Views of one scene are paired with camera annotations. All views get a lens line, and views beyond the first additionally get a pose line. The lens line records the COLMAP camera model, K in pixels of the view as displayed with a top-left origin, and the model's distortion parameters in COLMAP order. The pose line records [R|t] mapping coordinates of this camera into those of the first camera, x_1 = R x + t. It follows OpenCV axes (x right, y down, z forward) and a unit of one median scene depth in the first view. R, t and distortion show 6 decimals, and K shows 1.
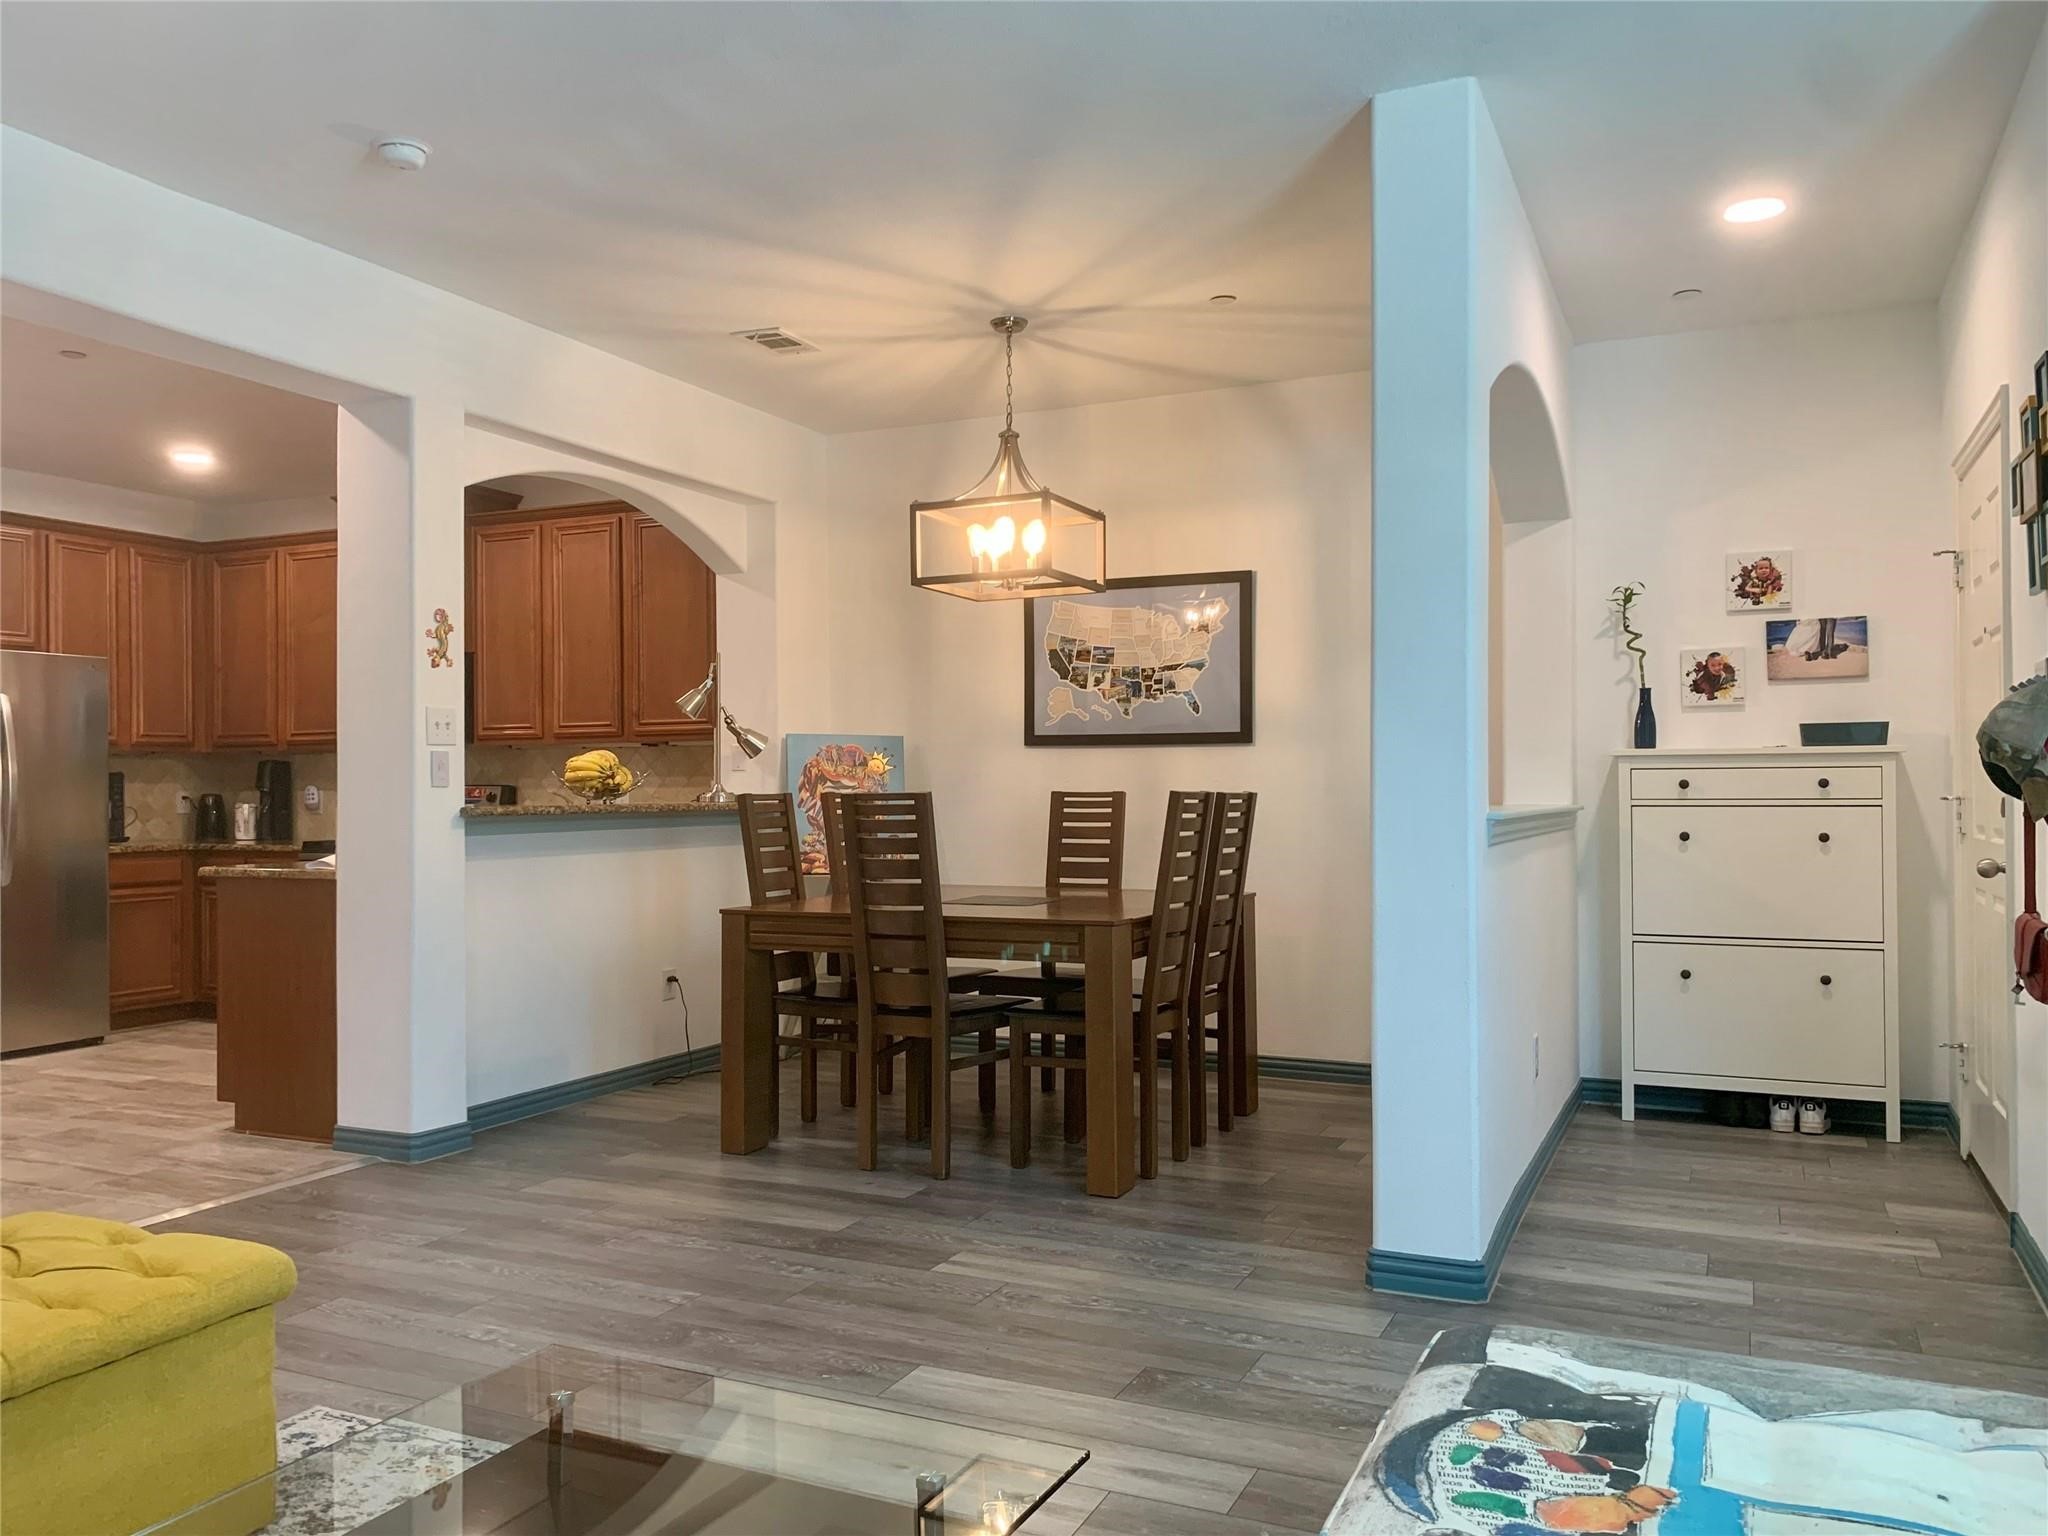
lens RADIAL K [[1564.3, 0, 1013.0], [0, 1564.3, 780.7], [0, 0, 1]] dist [0.047960, -0.065410]
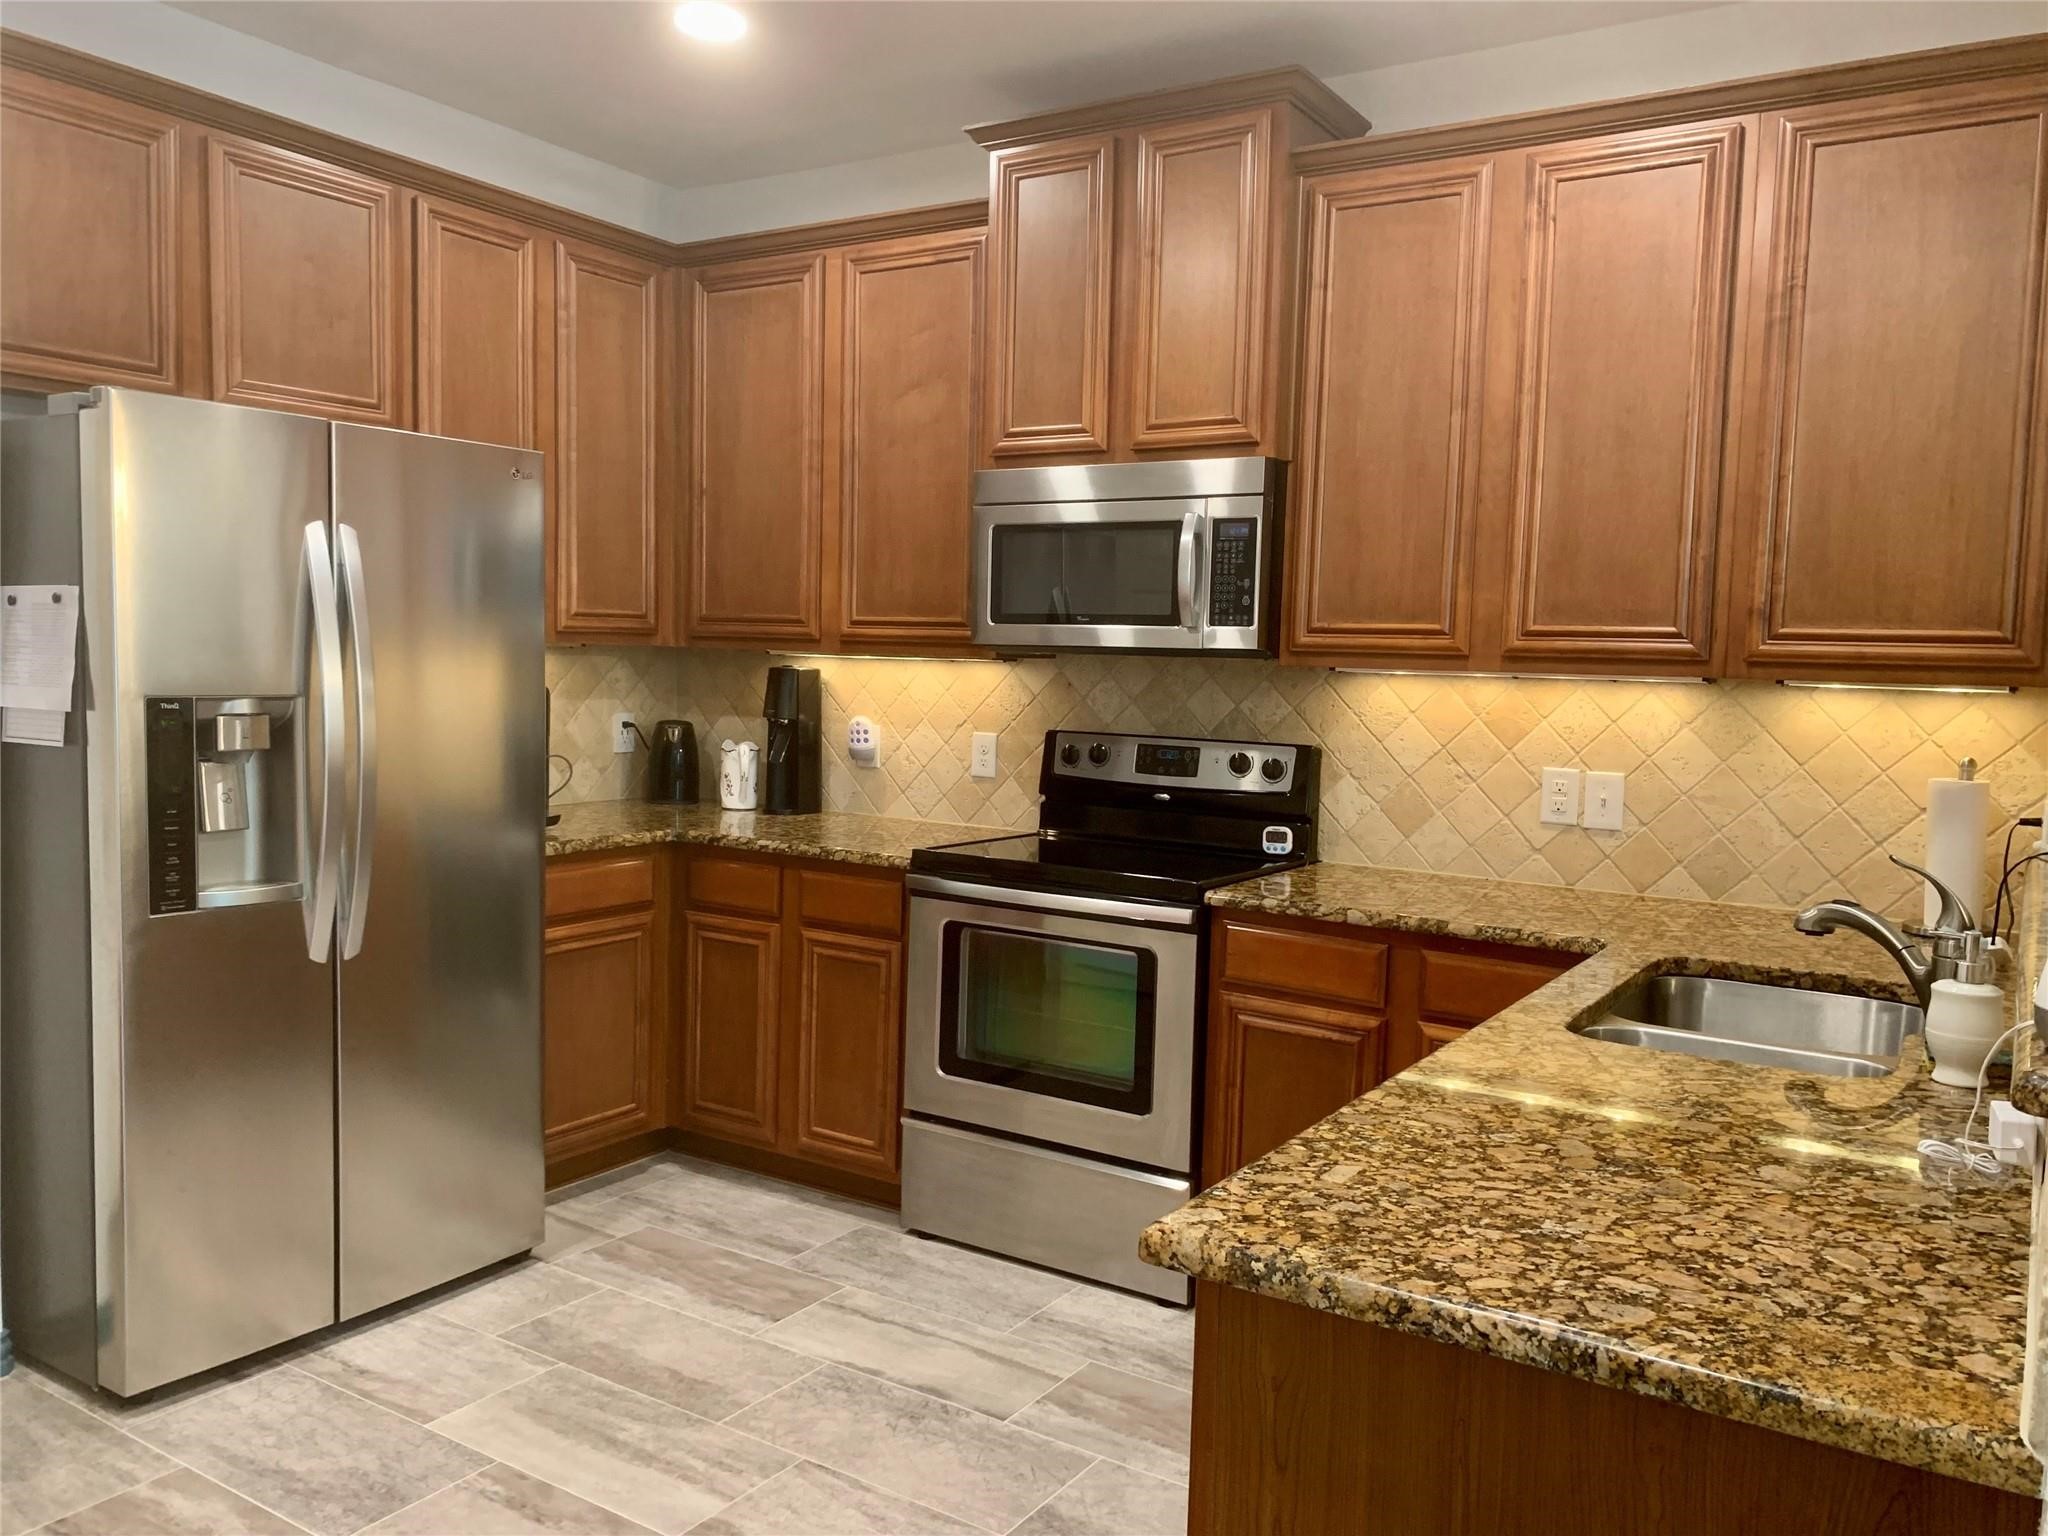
lens RADIAL K [[1564.3, 0, 1017.0], [0, 1564.3, 760.9], [0, 0, 1]] dist [0.047960, -0.065410]
pose [[0.991358, 0.041302, -0.124516, -0.337461], [-0.031133, 0.996102, 0.082536, -0.027706], [0.127439, -0.077946, 0.988779, 0.496936]]
